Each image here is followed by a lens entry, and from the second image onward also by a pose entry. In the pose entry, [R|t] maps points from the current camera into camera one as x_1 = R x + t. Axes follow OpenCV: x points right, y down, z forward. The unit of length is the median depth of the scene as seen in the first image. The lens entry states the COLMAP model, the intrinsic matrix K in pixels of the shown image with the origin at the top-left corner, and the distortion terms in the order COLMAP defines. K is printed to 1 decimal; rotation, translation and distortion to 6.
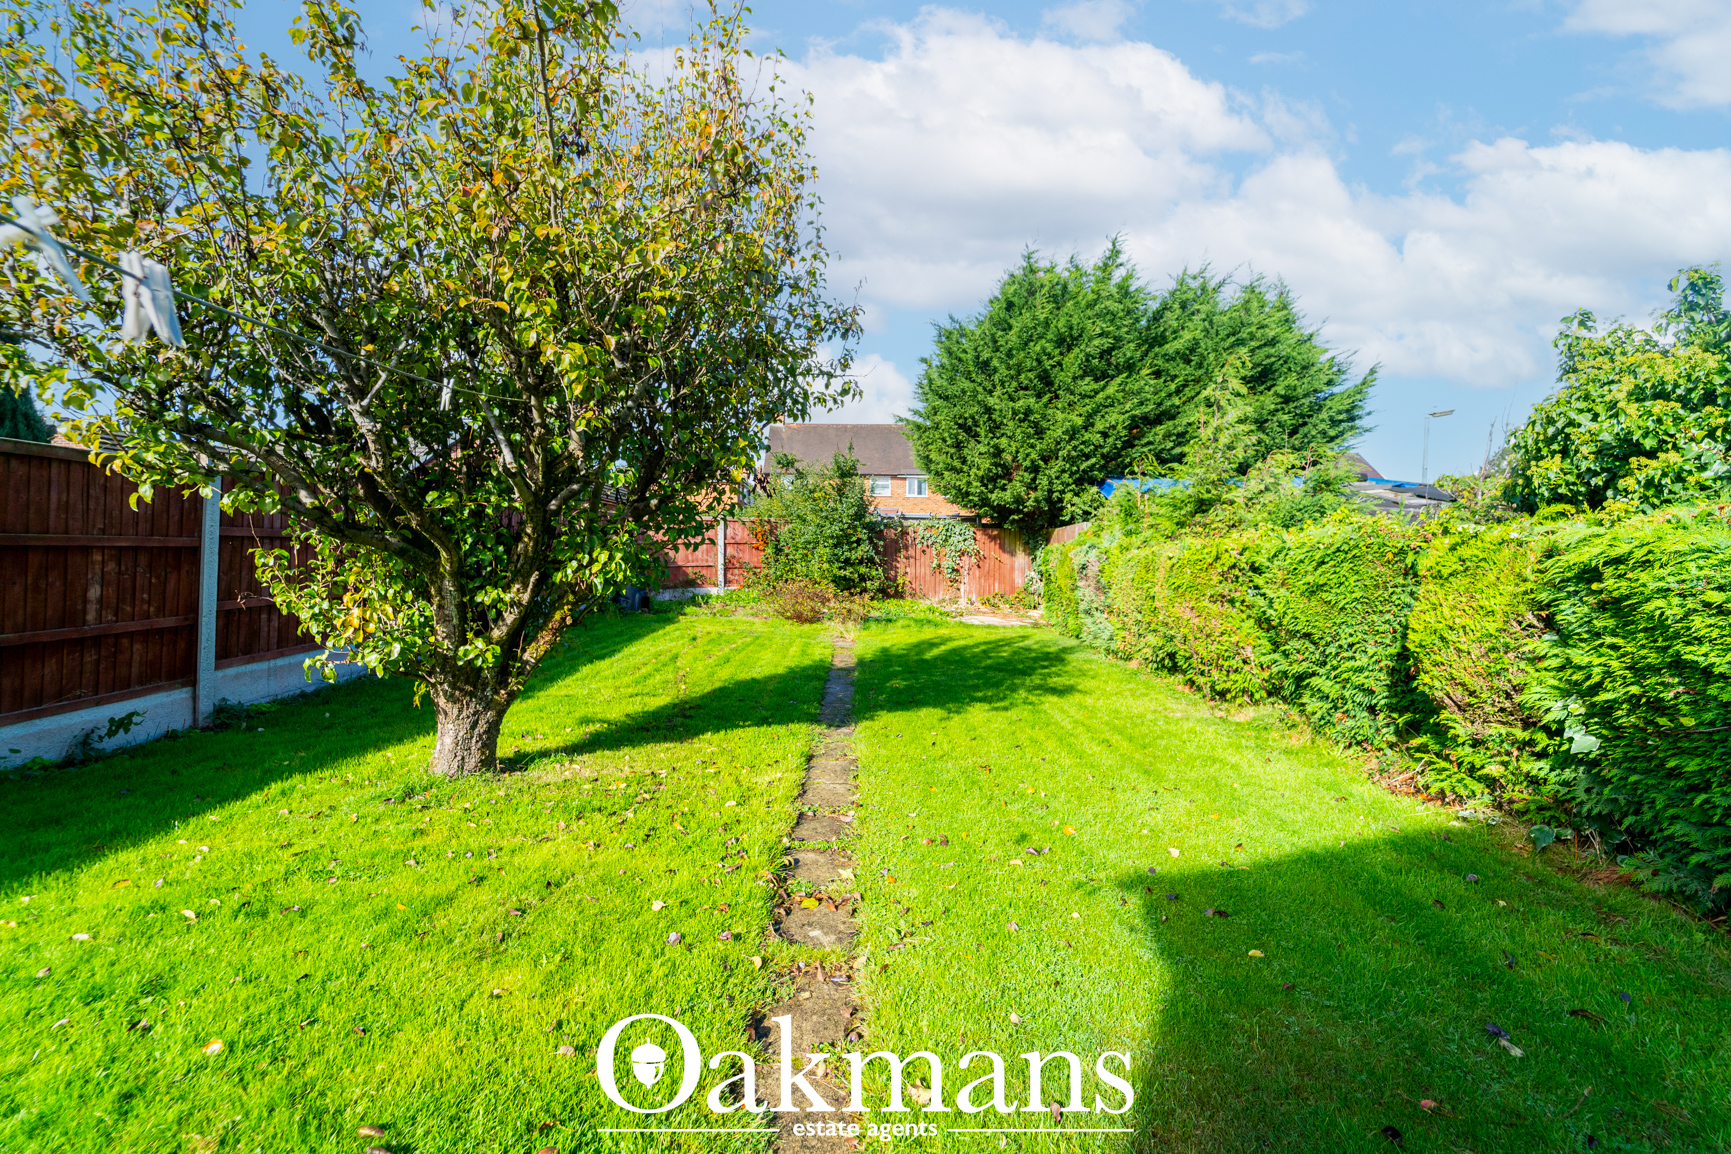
lens RADIAL K [[692.4, 0, 868.3], [0, 692.4, 572.0], [0, 0, 1]] dist [-0.001625, -0.000245]
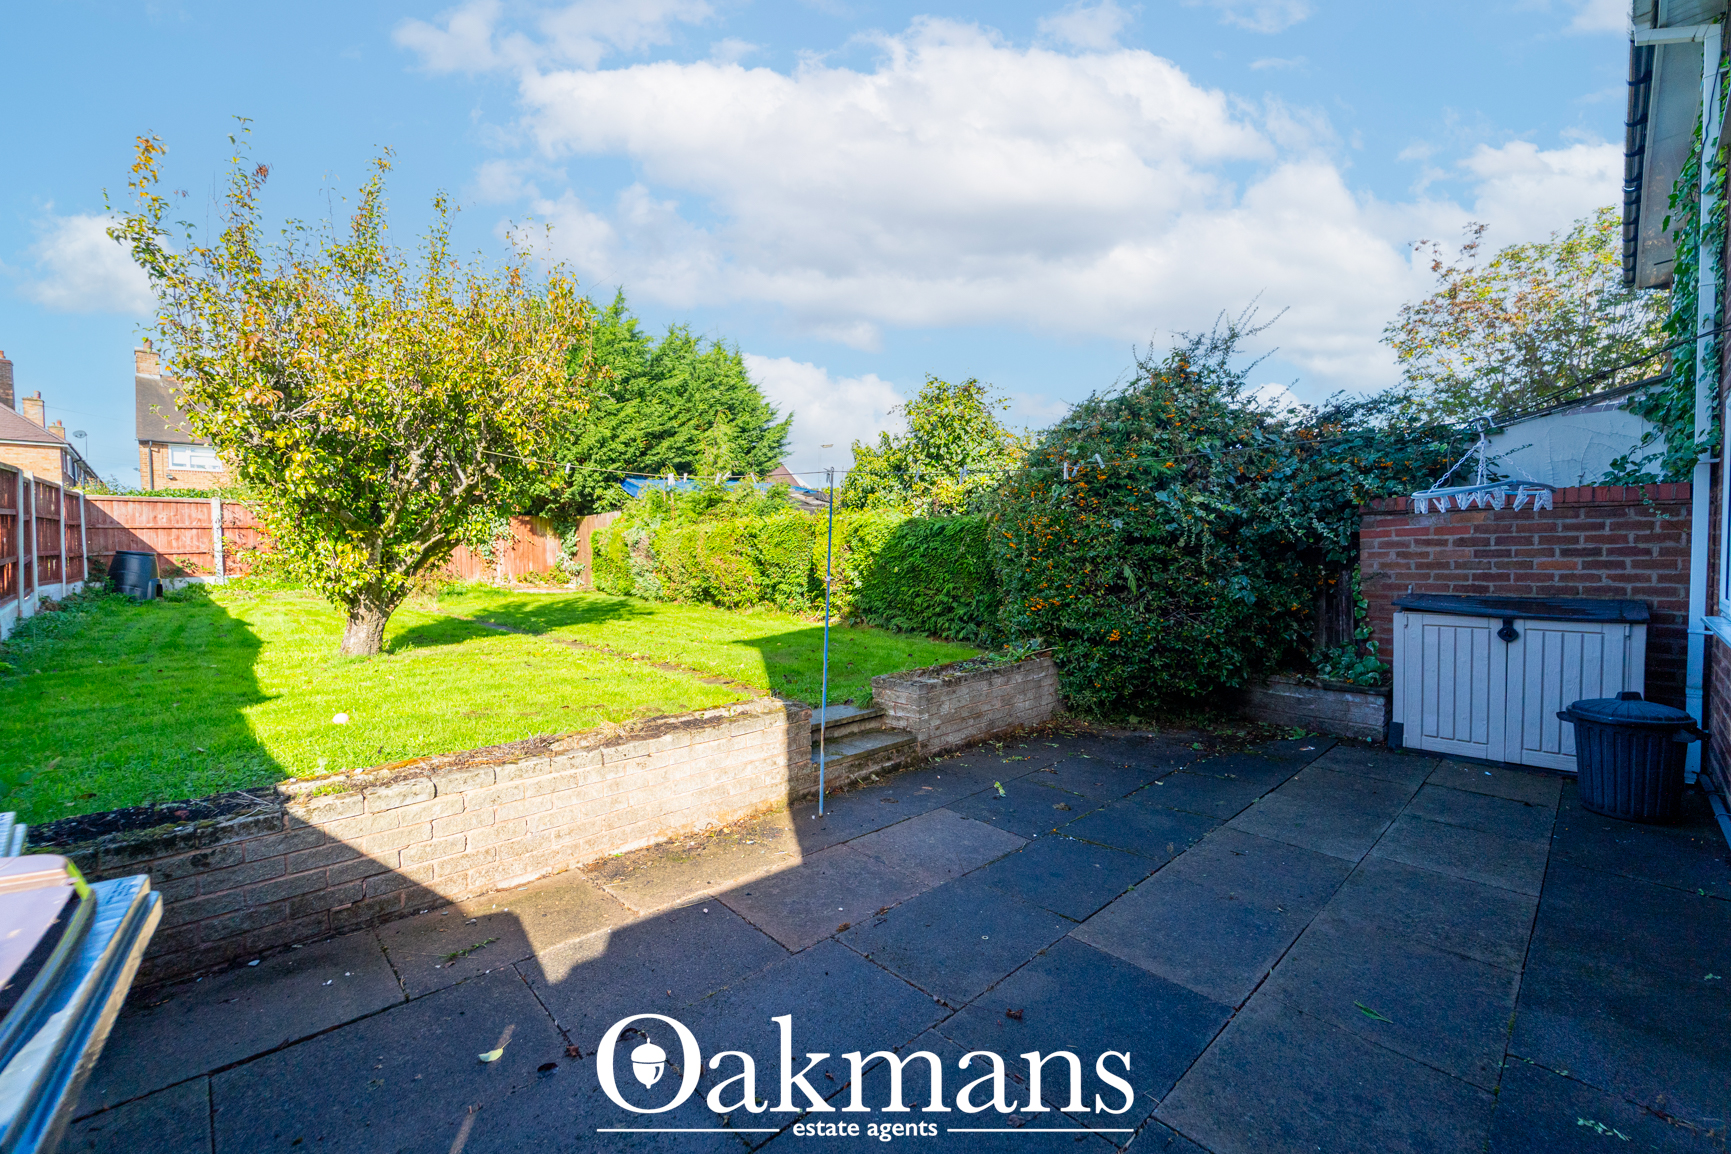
lens RADIAL K [[716.9, 0, 867.5], [0, 716.9, 573.3], [0, 0, 1]] dist [0.000102, -0.000041]
pose [[0.740299, -0.040861, 0.671035, -0.356189], [0.032223, 0.999161, 0.025293, 0.036564], [-0.671505, 0.002898, 0.740994, -0.459358]]
